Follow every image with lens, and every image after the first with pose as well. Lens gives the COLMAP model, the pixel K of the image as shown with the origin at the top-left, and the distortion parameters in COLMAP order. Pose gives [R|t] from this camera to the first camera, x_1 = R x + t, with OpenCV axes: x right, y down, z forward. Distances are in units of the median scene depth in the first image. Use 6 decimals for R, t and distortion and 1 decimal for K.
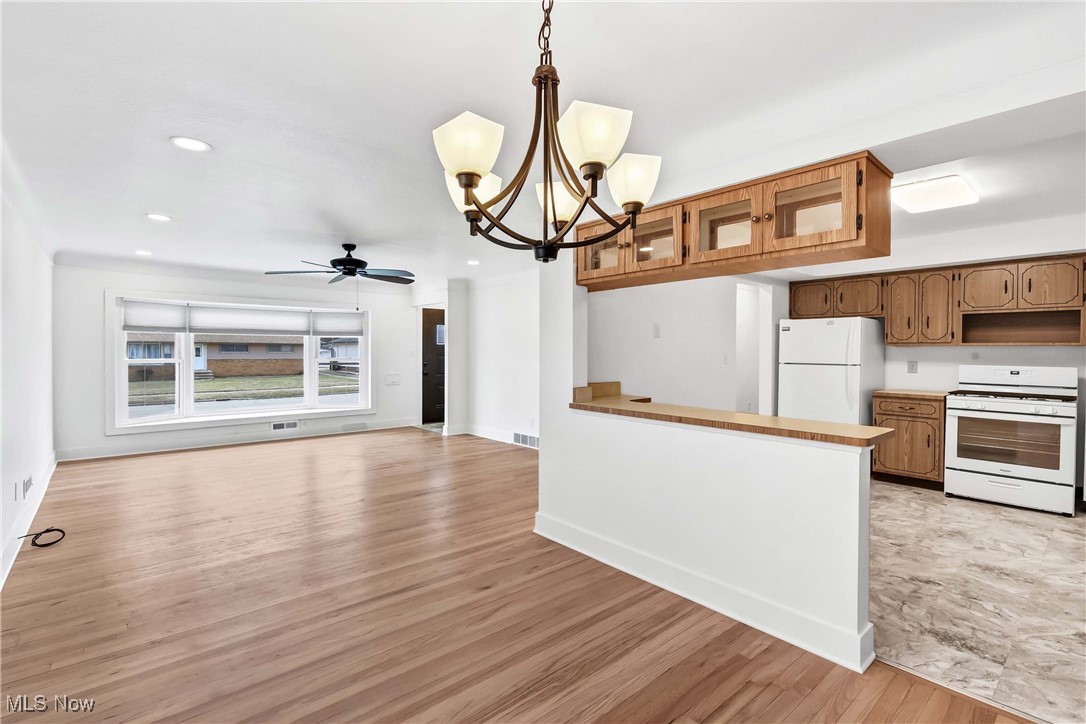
lens RADIAL K [[468.1, 0, 502.2], [0, 468.1, 356.6], [0, 0, 1]] dist [-0.010488, 0.000406]
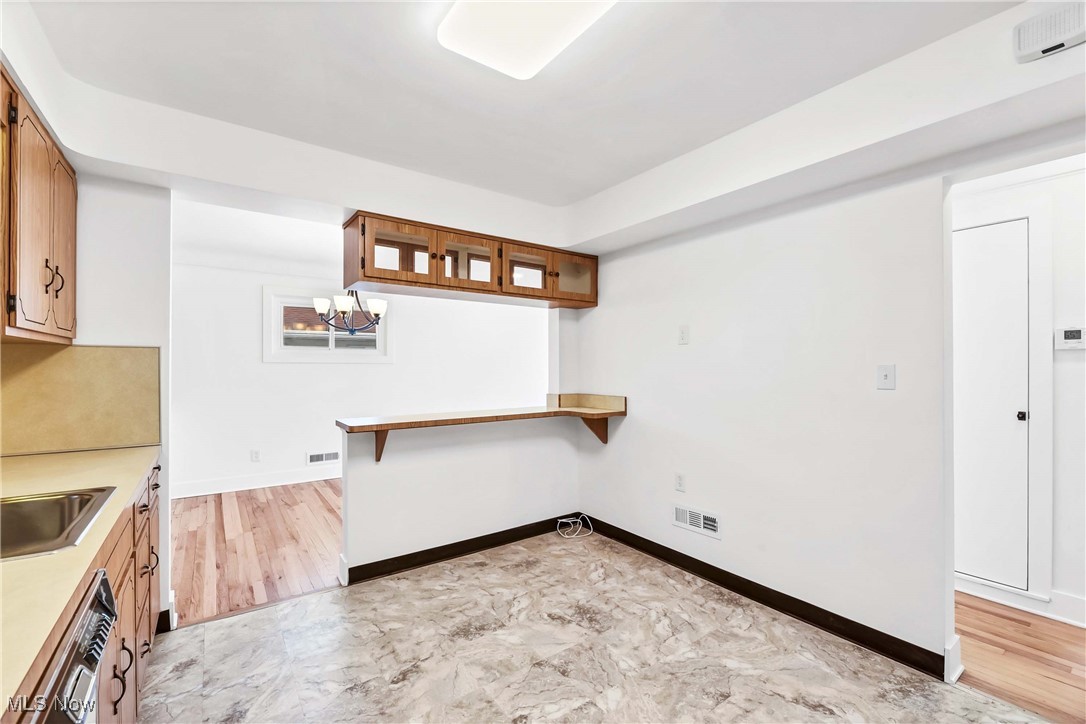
lens RADIAL K [[468.1, 0, 549.9], [0, 468.1, 365.5], [0, 0, 1]] dist [-0.010488, 0.000406]
pose [[-0.017721, -0.012258, -0.999768, 1.129622], [-0.016327, 0.999795, -0.011969, 0.004857], [0.999710, 0.016111, -0.017917, 0.844960]]
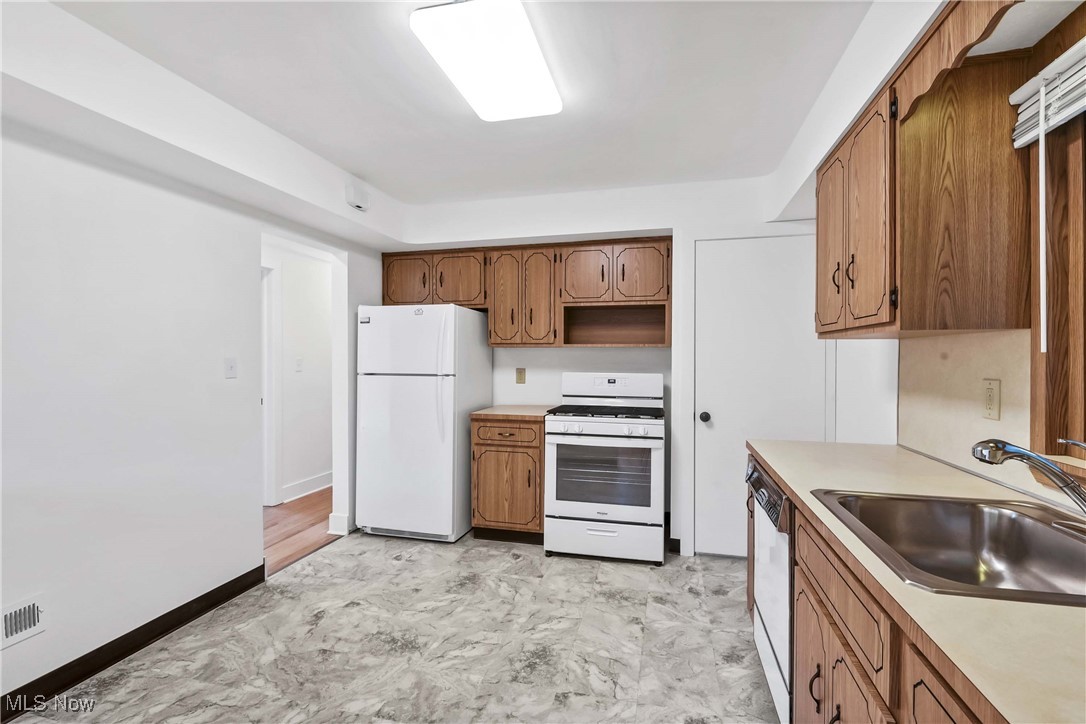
lens RADIAL K [[474.0, 0, 548.1], [0, 474.0, 361.0], [0, 0, 1]] dist [-0.000412, 0.000014]
pose [[0.778570, -0.006756, 0.627521, 0.500538], [0.008913, 0.999960, -0.000293, -0.001155], [-0.627494, 0.005822, 0.778599, 0.422757]]
